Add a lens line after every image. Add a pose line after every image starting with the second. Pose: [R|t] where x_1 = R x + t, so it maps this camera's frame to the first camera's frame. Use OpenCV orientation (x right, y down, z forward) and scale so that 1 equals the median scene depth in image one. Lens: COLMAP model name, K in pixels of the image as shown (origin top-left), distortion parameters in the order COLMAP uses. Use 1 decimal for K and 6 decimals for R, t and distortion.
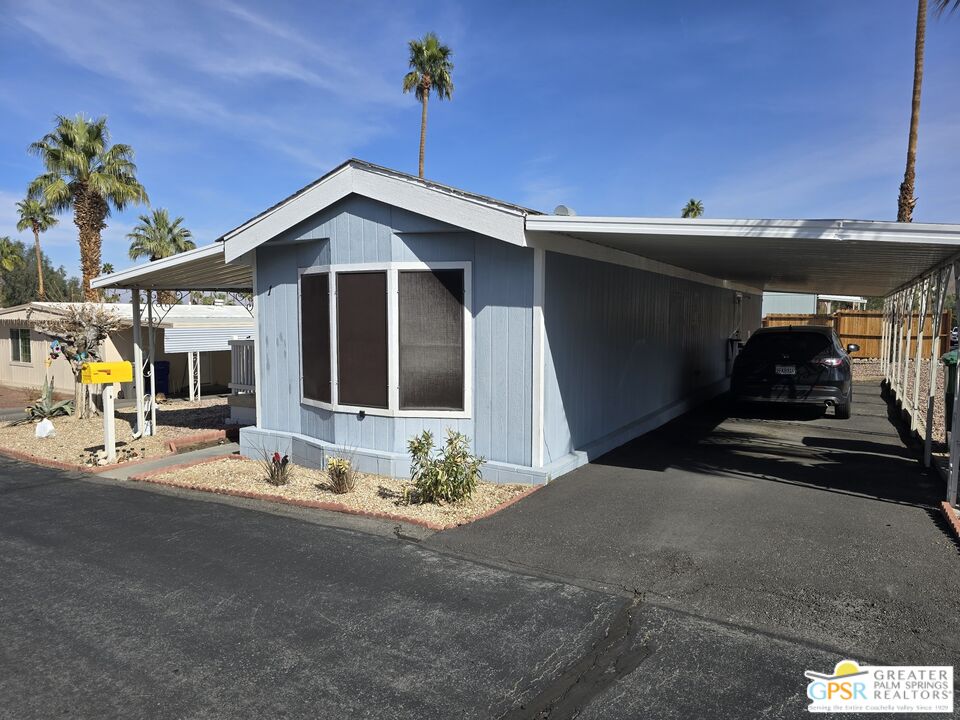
lens RADIAL K [[653.2, 0, 476.1], [0, 653.2, 364.8], [0, 0, 1]] dist [0.046760, -0.041388]
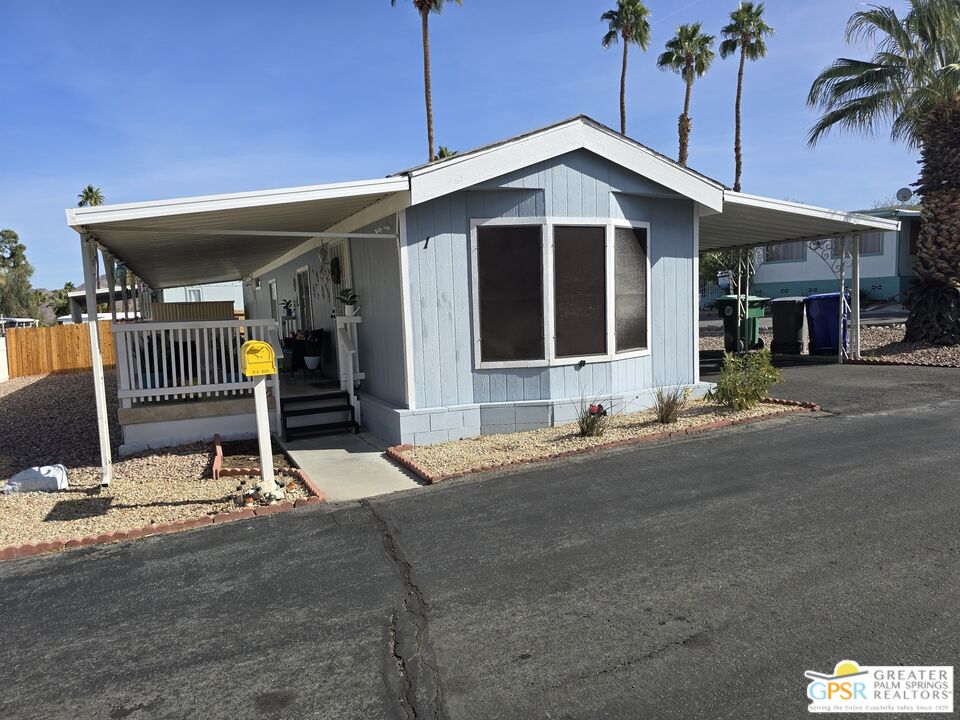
lens RADIAL K [[653.2, 0, 476.1], [0, 653.2, 364.8], [0, 0, 1]] dist [0.046760, -0.041388]
pose [[0.576992, -0.095926, 0.811097, -1.147640], [0.099145, 0.993961, 0.047024, 0.012206], [-0.810710, 0.053284, 0.583019, 0.547916]]
